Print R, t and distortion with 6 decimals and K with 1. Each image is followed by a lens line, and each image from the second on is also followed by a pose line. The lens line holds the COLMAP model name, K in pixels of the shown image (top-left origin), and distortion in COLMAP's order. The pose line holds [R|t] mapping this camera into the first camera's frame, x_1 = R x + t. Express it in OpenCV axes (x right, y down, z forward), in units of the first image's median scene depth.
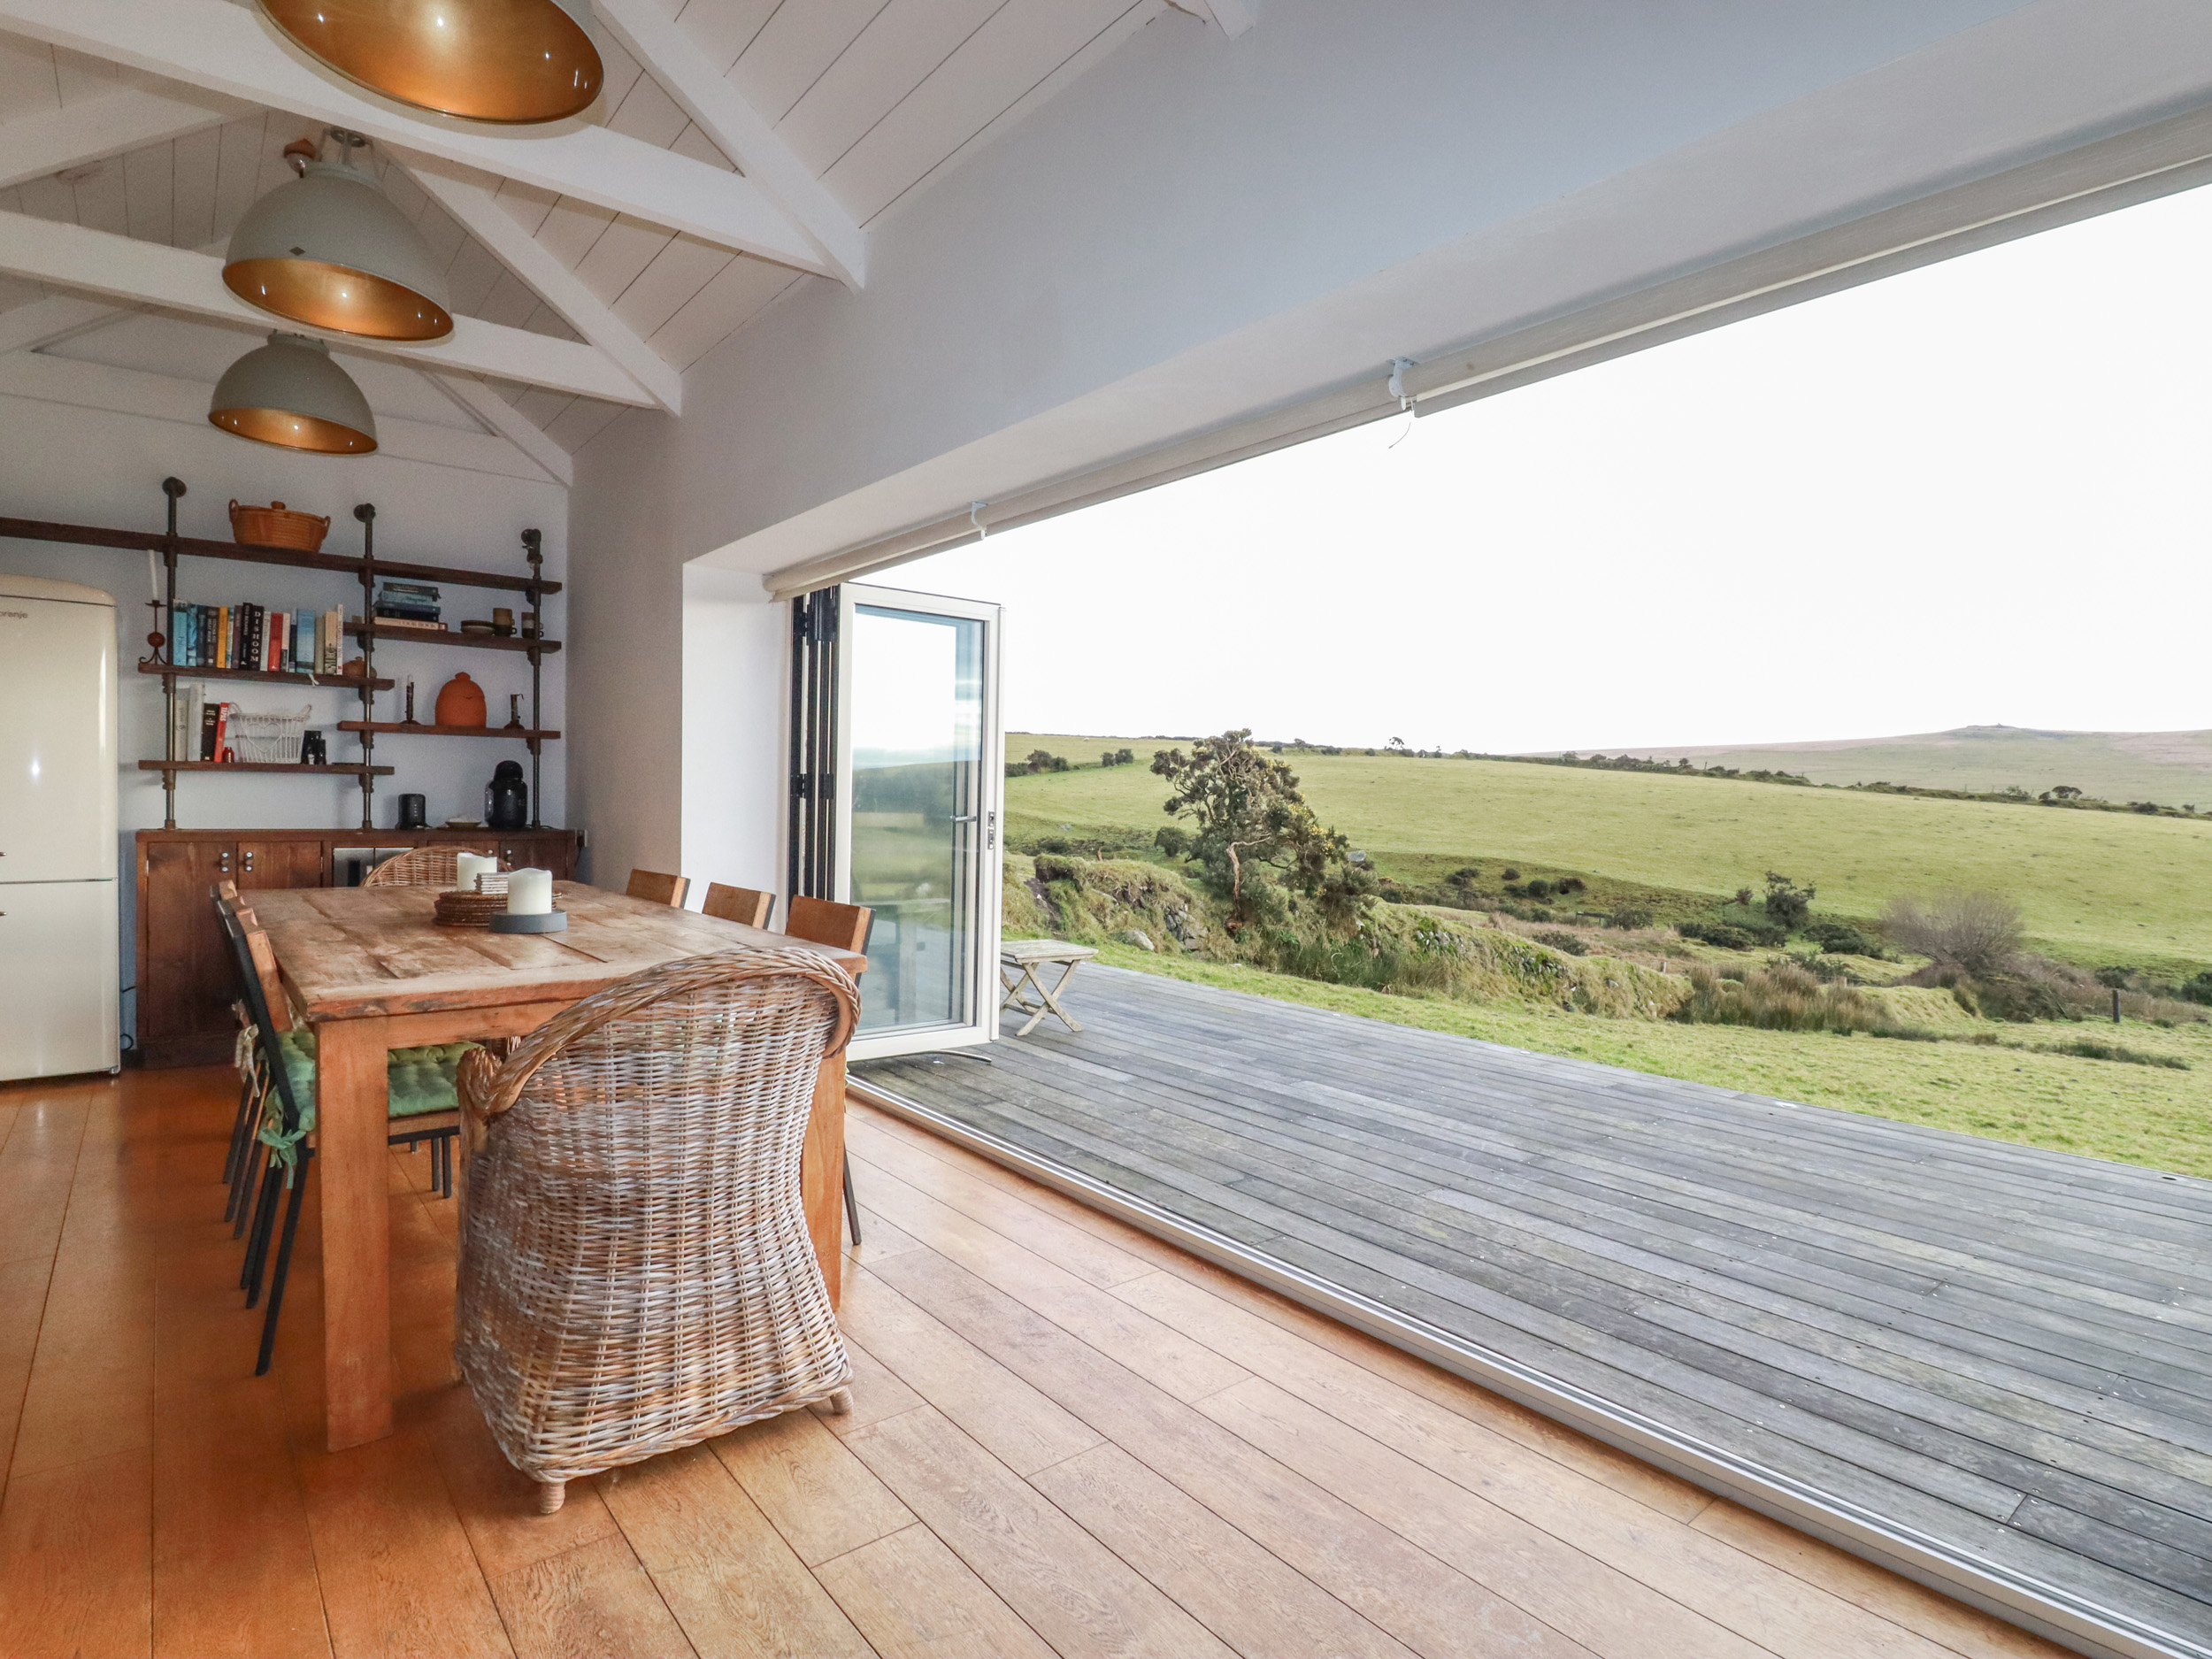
lens RADIAL K [[1160.5, 0, 1107.2], [0, 1160.5, 821.1], [0, 0, 1]] dist [0.003070, -0.011230]
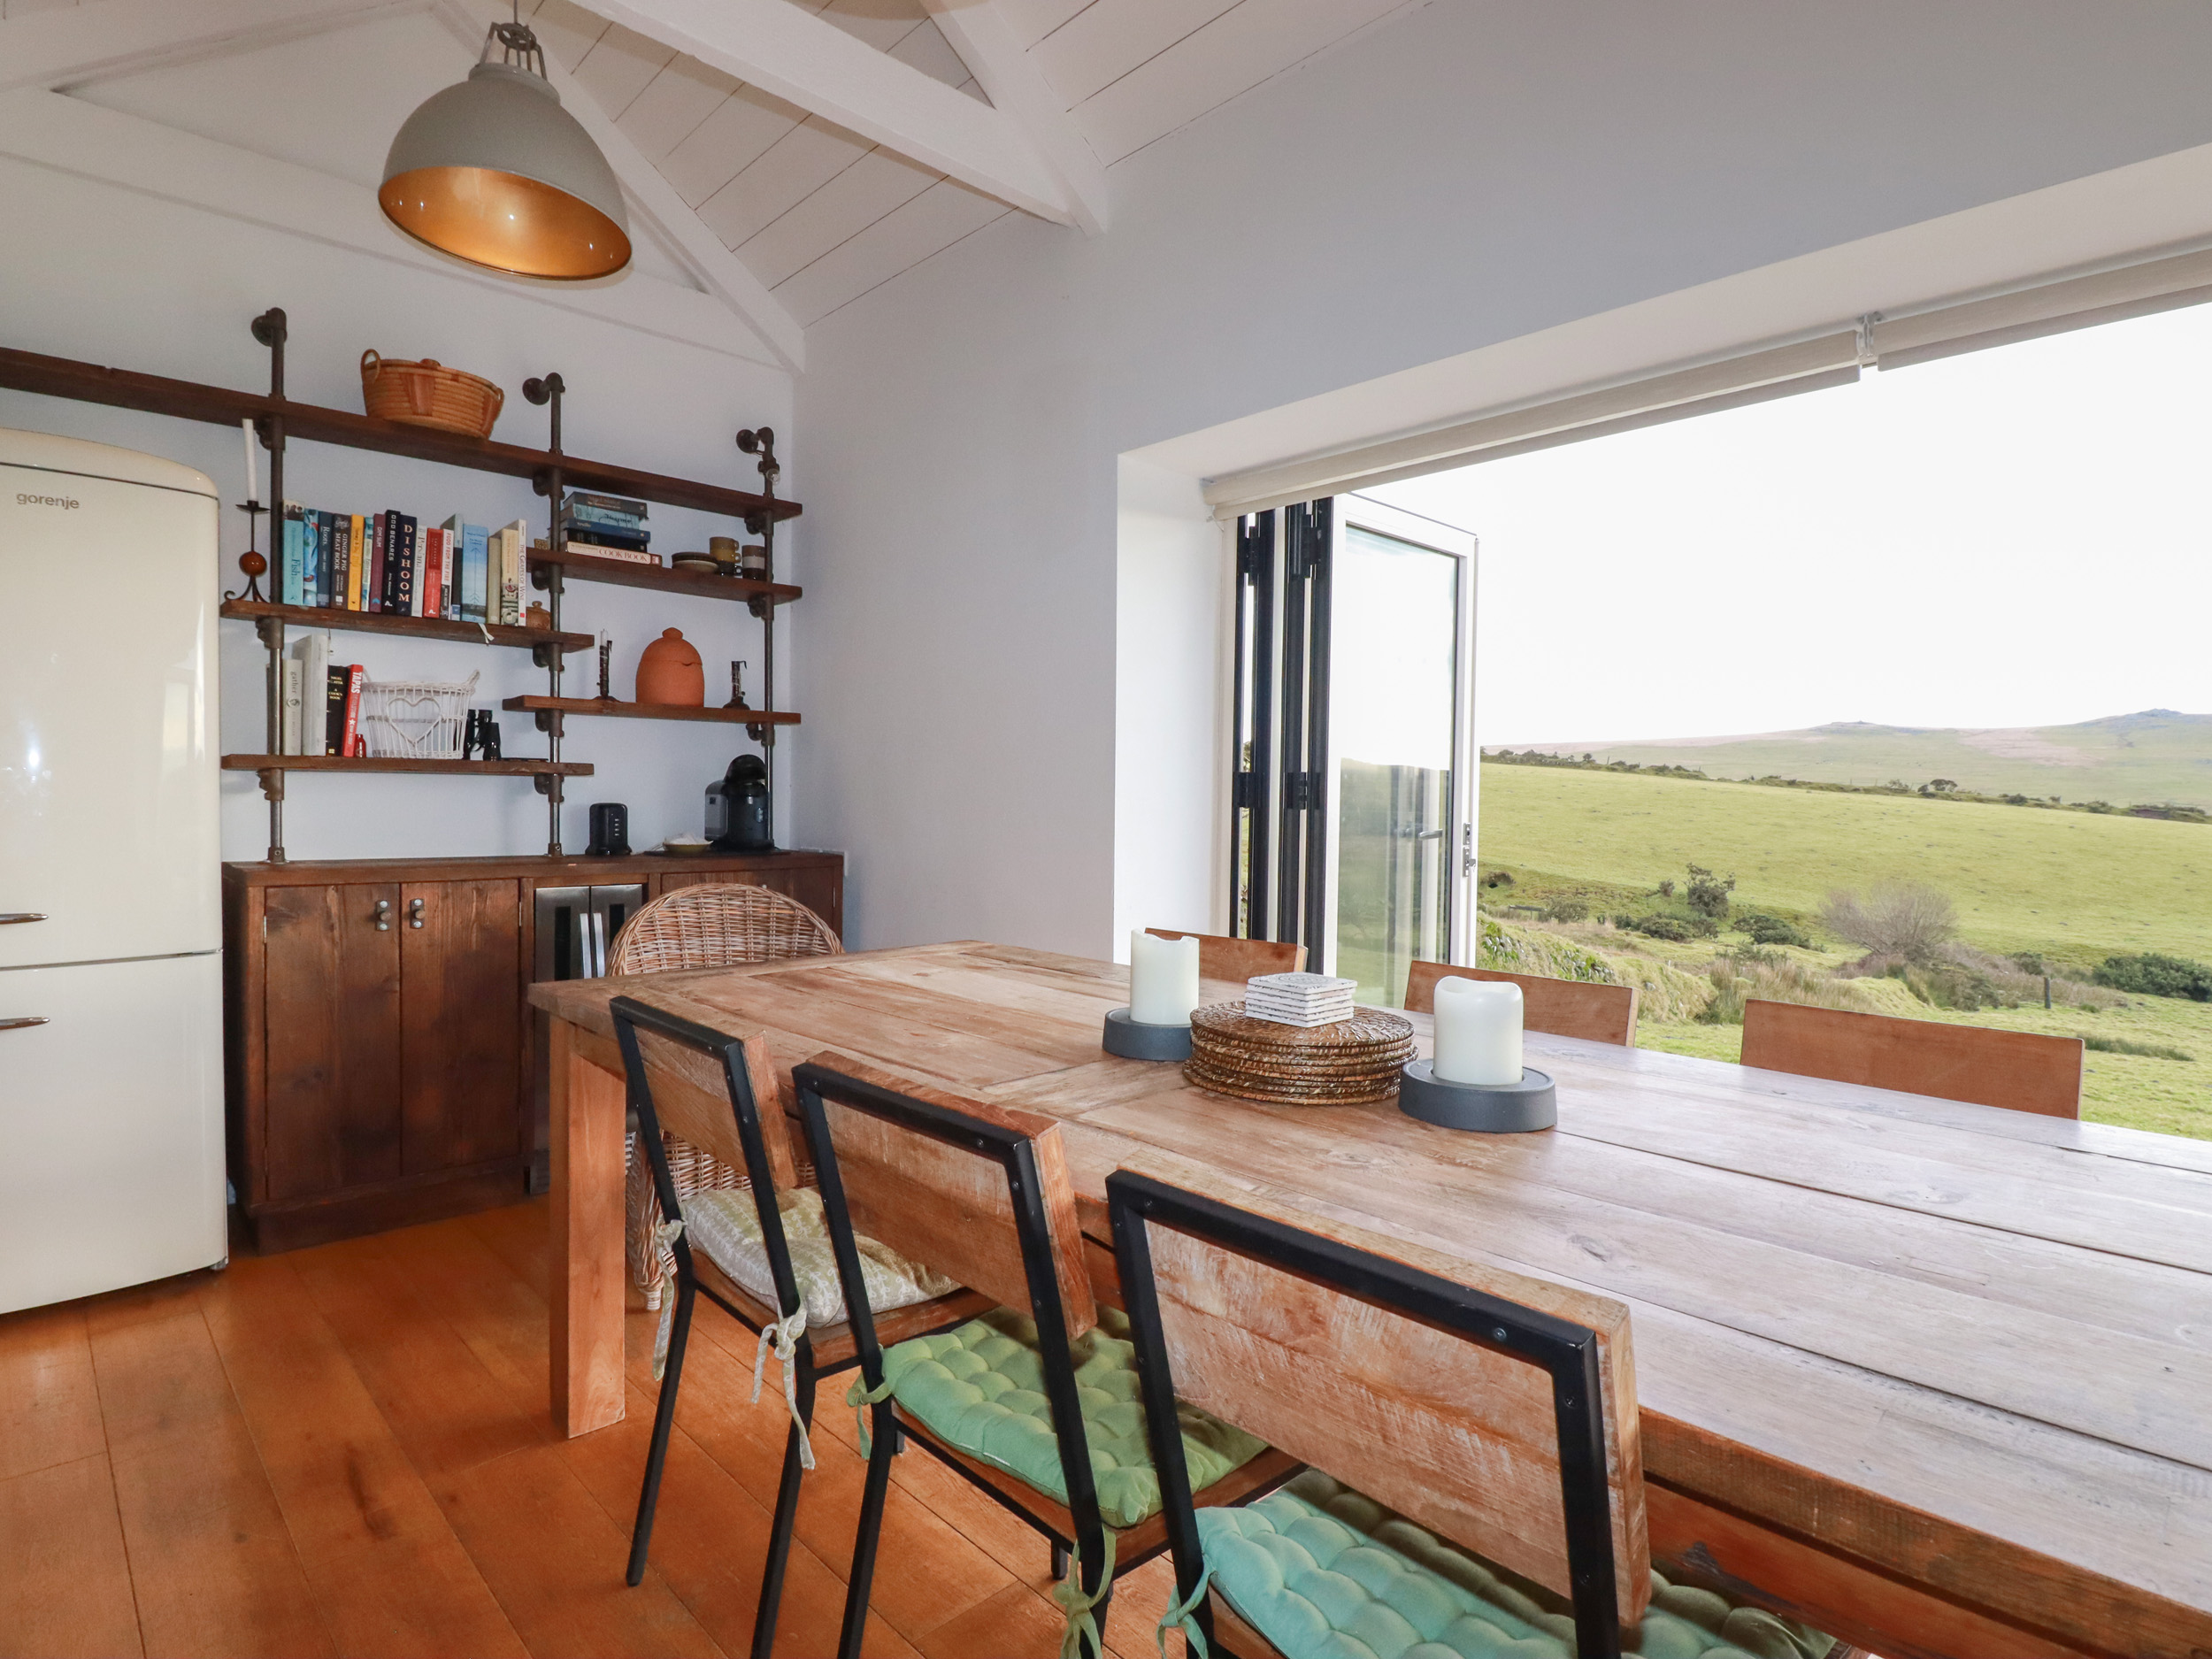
lens RADIAL K [[1160.5, 0, 1105.2], [0, 1160.5, 824.0], [0, 0, 1]] dist [0.003070, -0.011230]
pose [[0.996665, -0.006320, 0.081354, -0.356138], [0.005826, 0.999963, 0.006307, -0.013571], [-0.081391, -0.005812, 0.996665, 0.285802]]
